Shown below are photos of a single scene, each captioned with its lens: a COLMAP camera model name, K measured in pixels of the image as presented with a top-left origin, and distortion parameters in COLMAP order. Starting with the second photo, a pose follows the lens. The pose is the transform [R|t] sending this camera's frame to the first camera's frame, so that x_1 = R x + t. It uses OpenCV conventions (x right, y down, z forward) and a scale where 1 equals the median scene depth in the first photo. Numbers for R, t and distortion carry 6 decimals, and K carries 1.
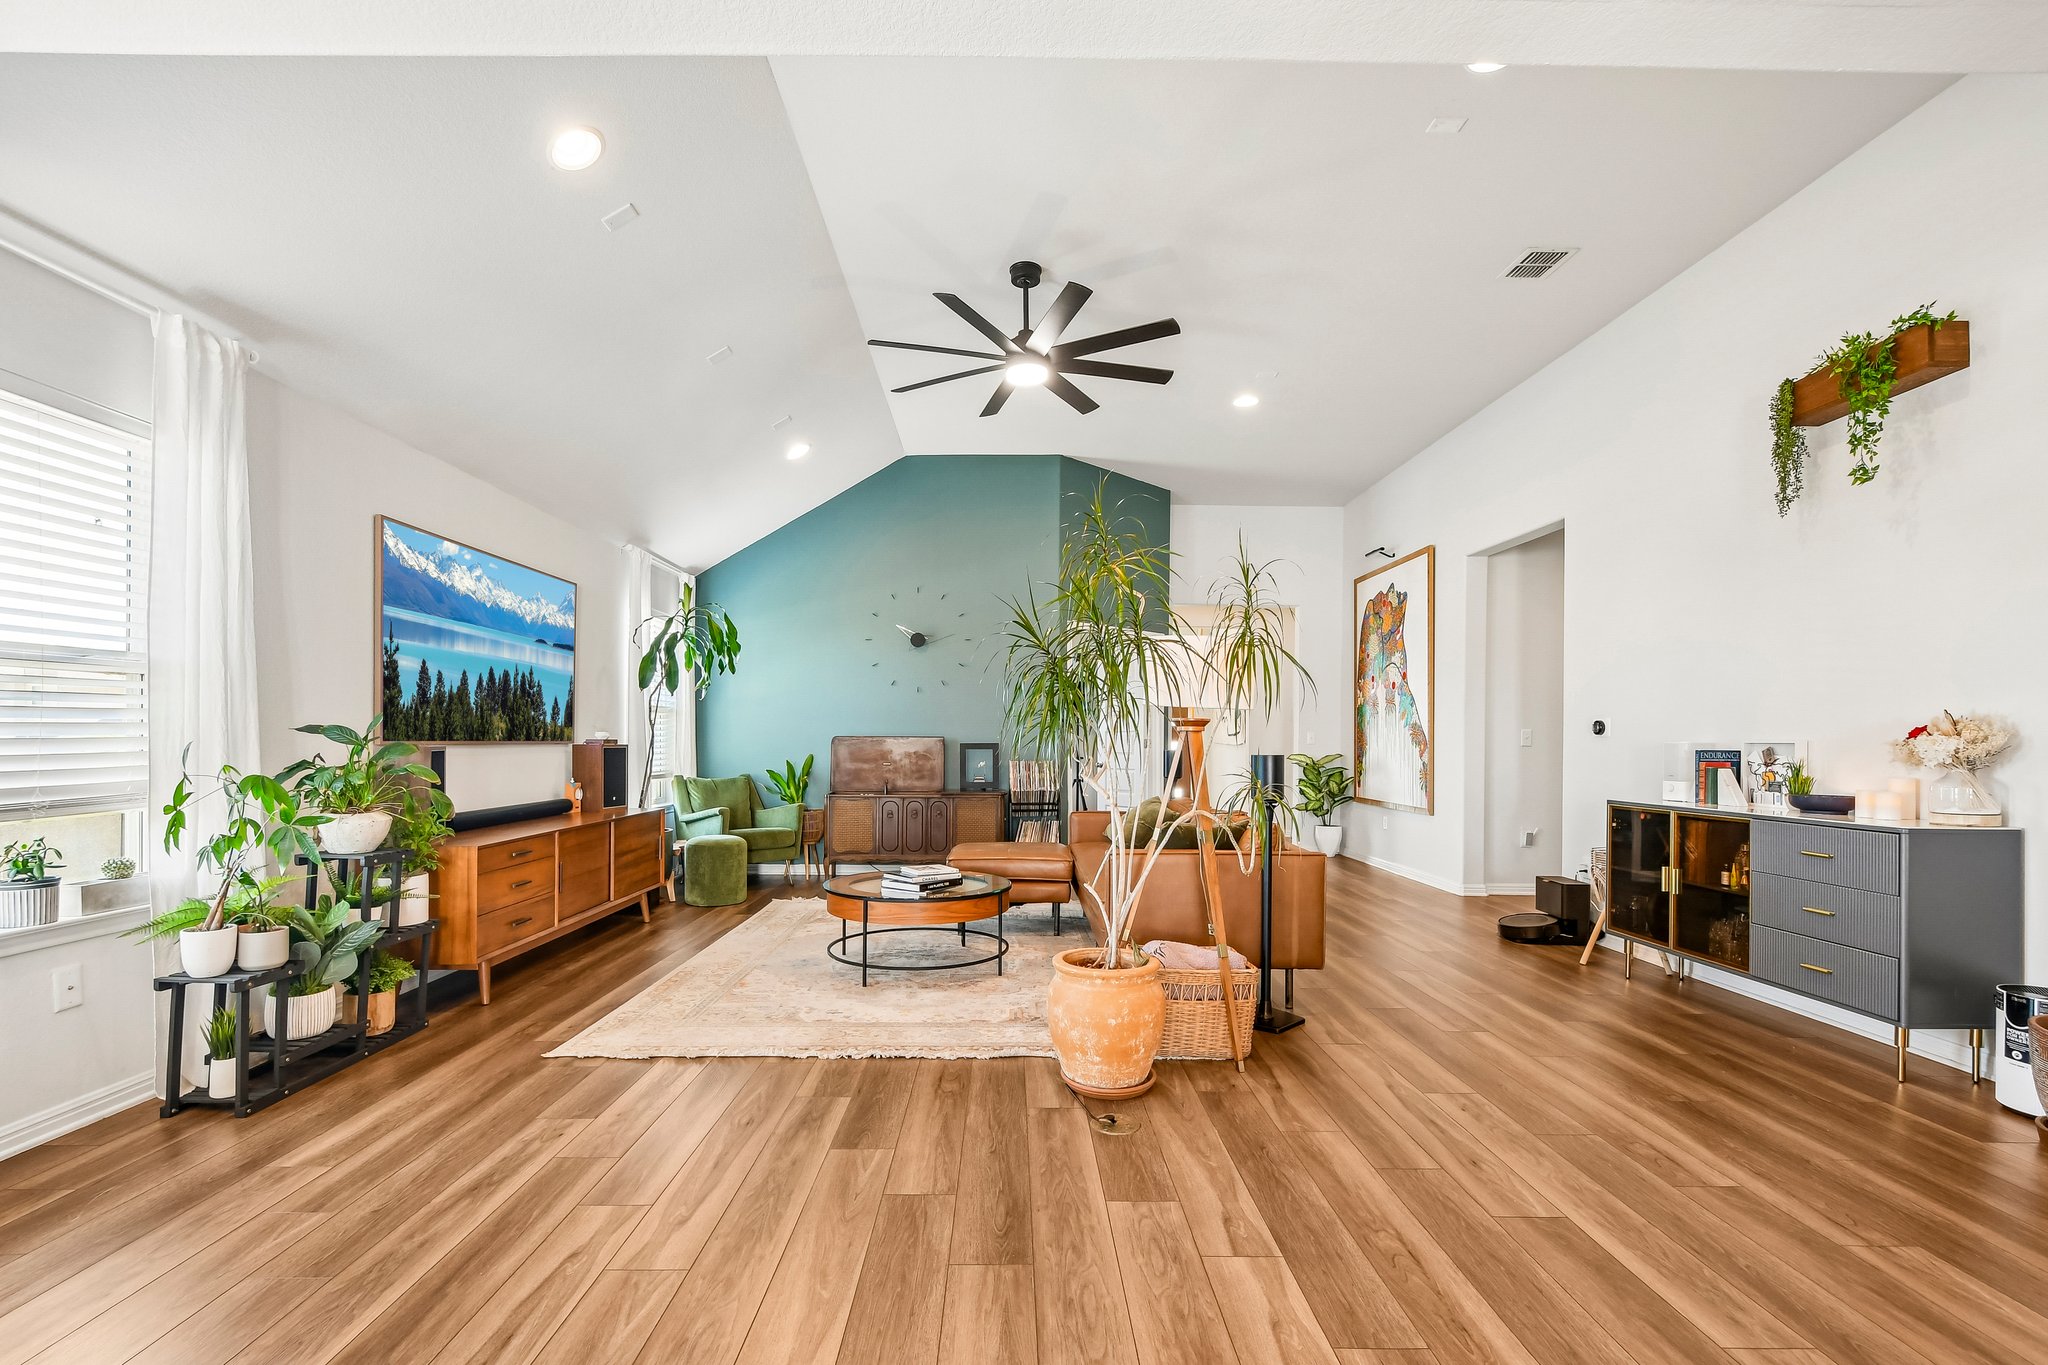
lens RADIAL K [[909.9, 0, 1018.4], [0, 909.9, 739.8], [0, 0, 1]] dist [-0.002984, -0.000351]
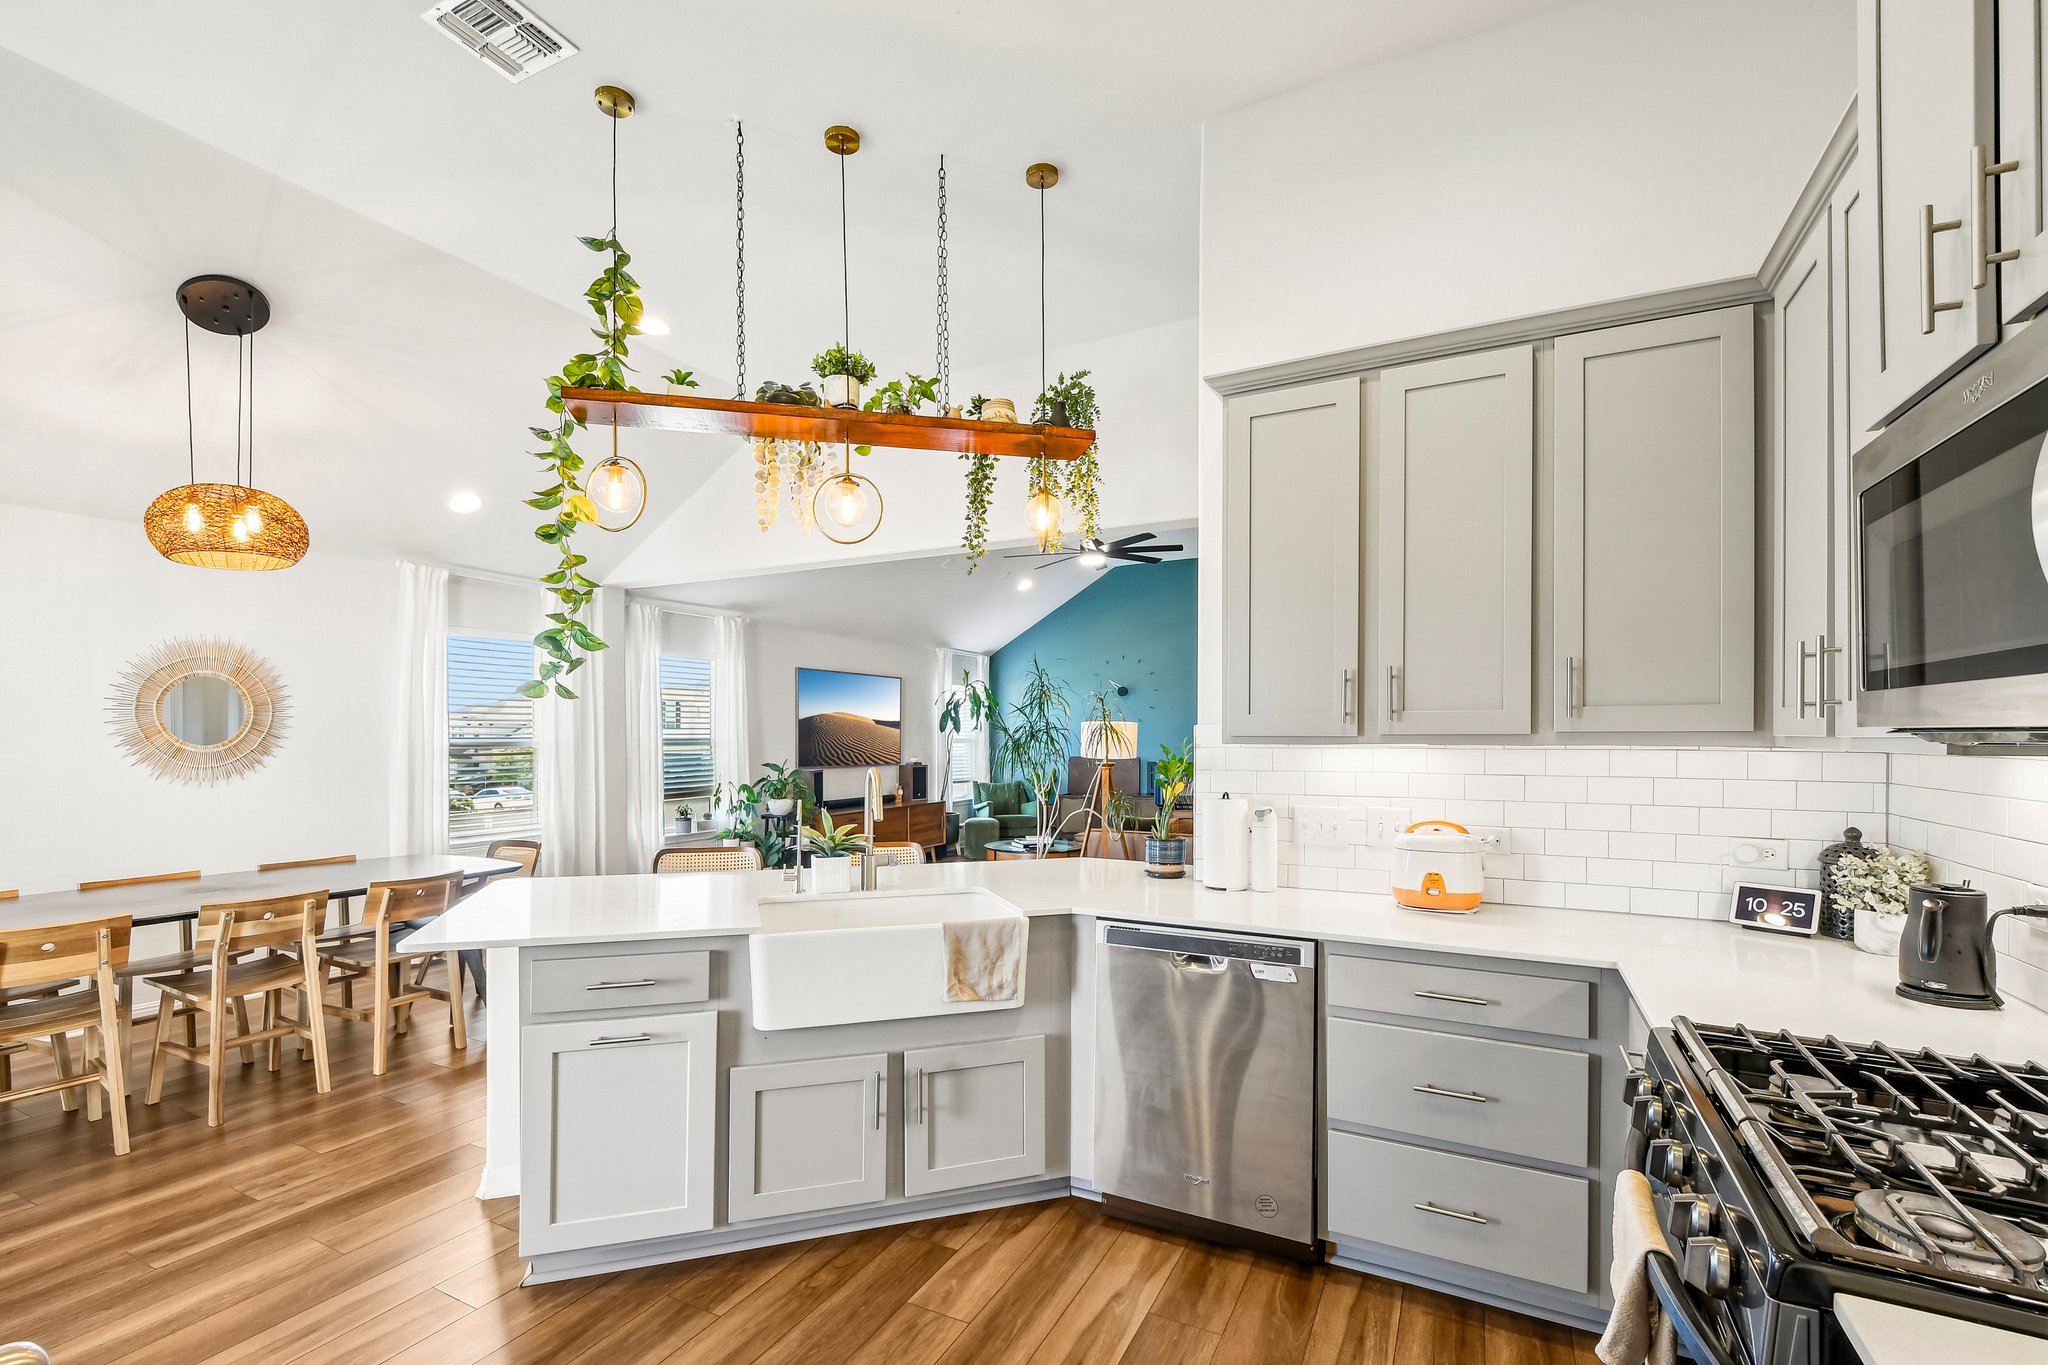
lens RADIAL K [[898.6, 0, 1015.9], [0, 898.6, 731.1], [0, 0, 1]] dist [0.000021, -0.000071]
pose [[0.882920, -0.009168, -0.469434, 0.774899], [0.005481, 0.999942, -0.009220, -0.061292], [0.469491, 0.005568, 0.882920, -0.675613]]
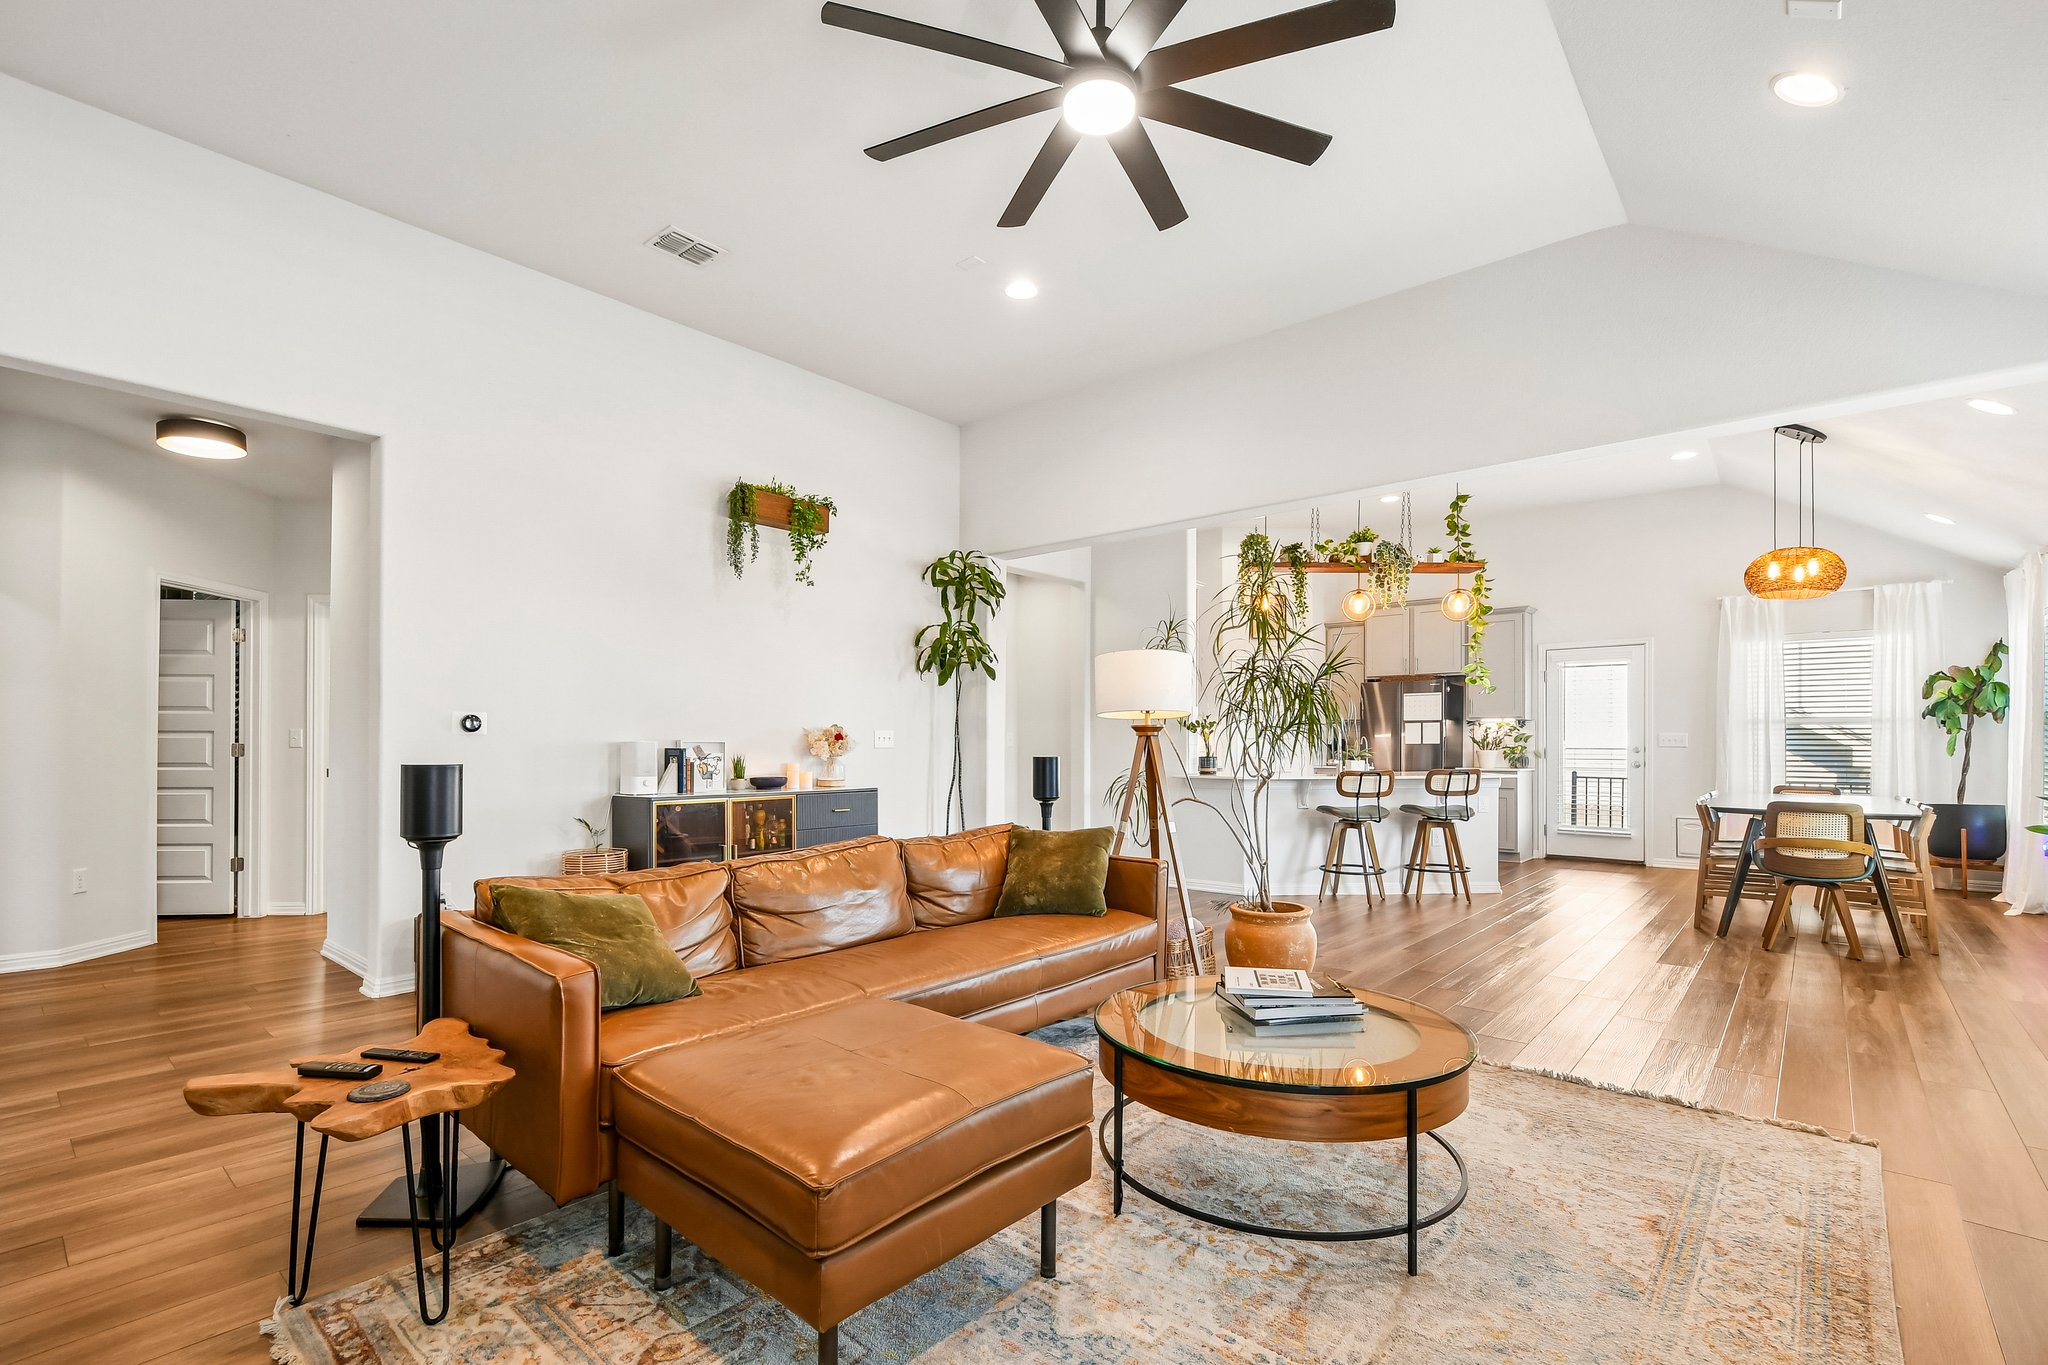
lens RADIAL K [[924.0, 0, 1028.2], [0, 924.0, 731.4], [0, 0, 1]] dist [0.007840, -0.004606]
pose [[-0.751434, 0.002476, 0.659804, -0.387796], [-0.007155, 0.999904, -0.011900, 0.000707], [-0.659770, -0.013663, -0.751344, 1.640909]]
